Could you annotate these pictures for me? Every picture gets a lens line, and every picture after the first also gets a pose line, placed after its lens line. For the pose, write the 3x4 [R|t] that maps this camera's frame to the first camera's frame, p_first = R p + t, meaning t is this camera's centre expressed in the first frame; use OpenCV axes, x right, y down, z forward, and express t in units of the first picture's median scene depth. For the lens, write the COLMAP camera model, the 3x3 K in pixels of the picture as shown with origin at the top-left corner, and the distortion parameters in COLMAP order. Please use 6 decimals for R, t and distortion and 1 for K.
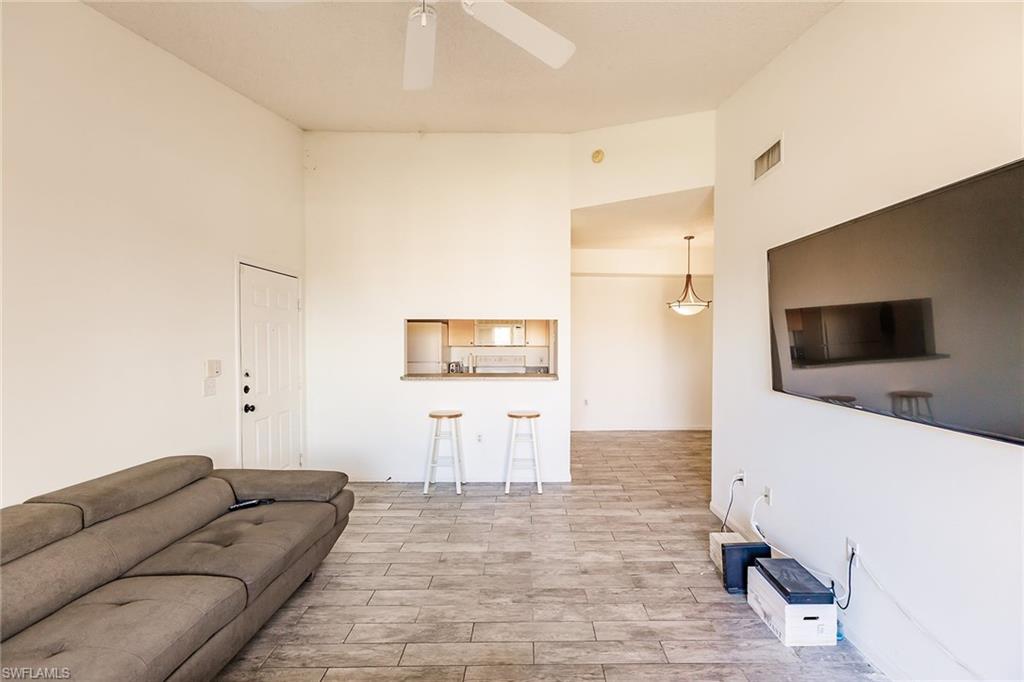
lens RADIAL K [[462.1, 0, 527.3], [0, 462.1, 342.7], [0, 0, 1]] dist [0.002928, 0.000073]
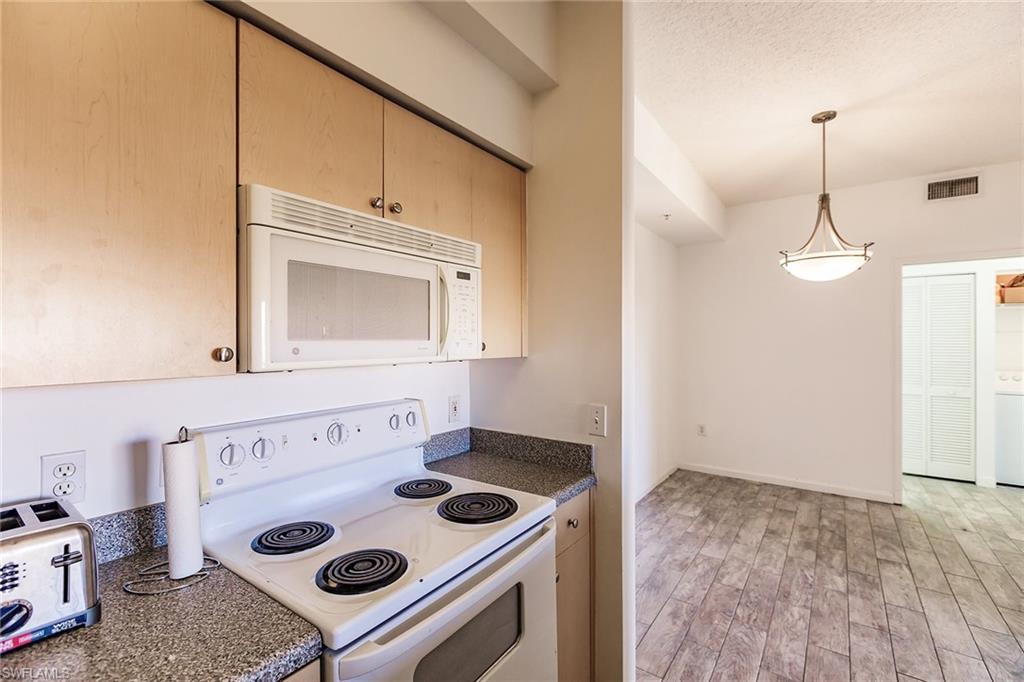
lens RADIAL K [[446.8, 0, 509.6], [0, 446.8, 340.6], [0, 0, 1]] dist [0.003211, -0.004057]
pose [[0.583728, -0.004609, 0.811936, -0.379681], [0.011148, 0.999935, -0.002339, -0.004090], [-0.811873, 0.010417, 0.583741, 1.832238]]
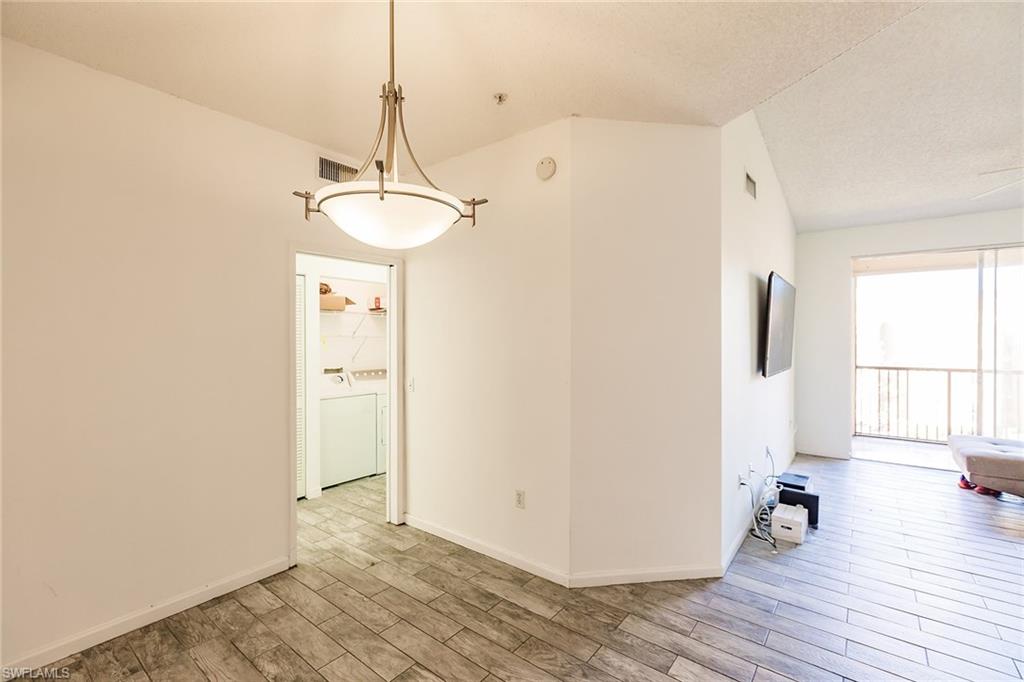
lens RADIAL K [[452.4, 0, 508.5], [0, 452.4, 338.2], [0, 0, 1]] dist [0.002950, -0.000278]
pose [[-0.785967, -0.001732, 0.618266, 0.268525], [0.004990, 0.999946, 0.009145, -0.023786], [-0.618248, 0.010273, -0.785916, 2.126494]]
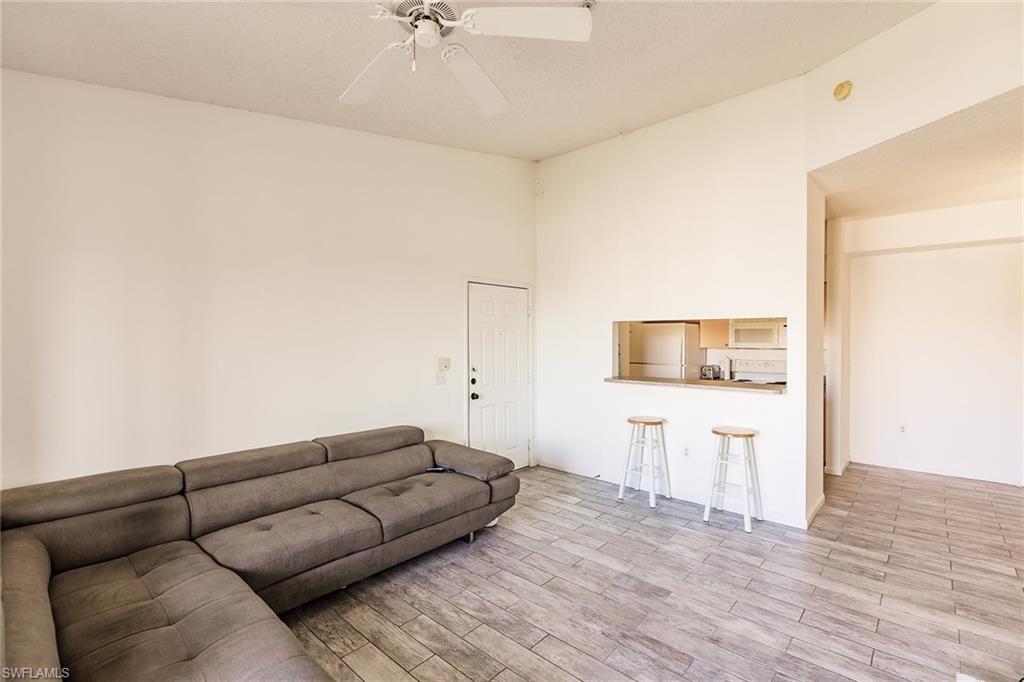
lens RADIAL K [[452.4, 0, 508.5], [0, 452.4, 338.2], [0, 0, 1]] dist [0.002950, -0.000278]
pose [[0.736334, -0.001388, -0.676616, 0.347515], [-0.003427, 0.999977, -0.005781, -0.011667], [0.676609, 0.006576, 0.736313, 0.170288]]
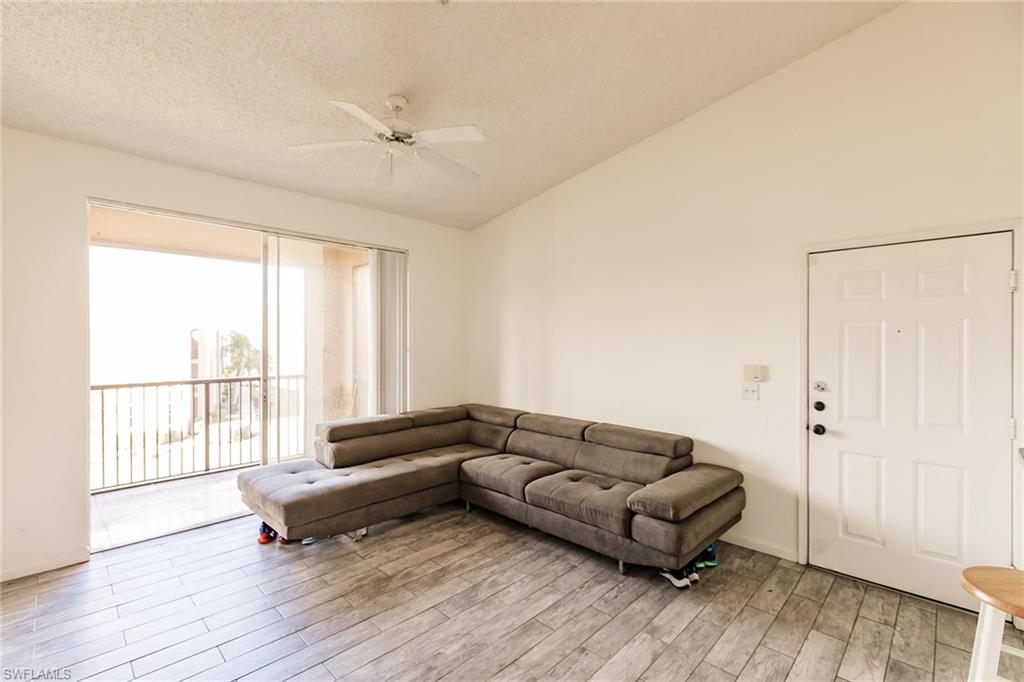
lens RADIAL K [[456.4, 0, 529.7], [0, 456.4, 341.8], [0, 0, 1]] dist [0.001147, -0.000025]
pose [[-0.686672, -0.001260, -0.726966, 0.371877], [-0.007003, 0.999964, 0.004882, -0.014019], [0.726934, 0.008443, -0.686656, 1.342954]]
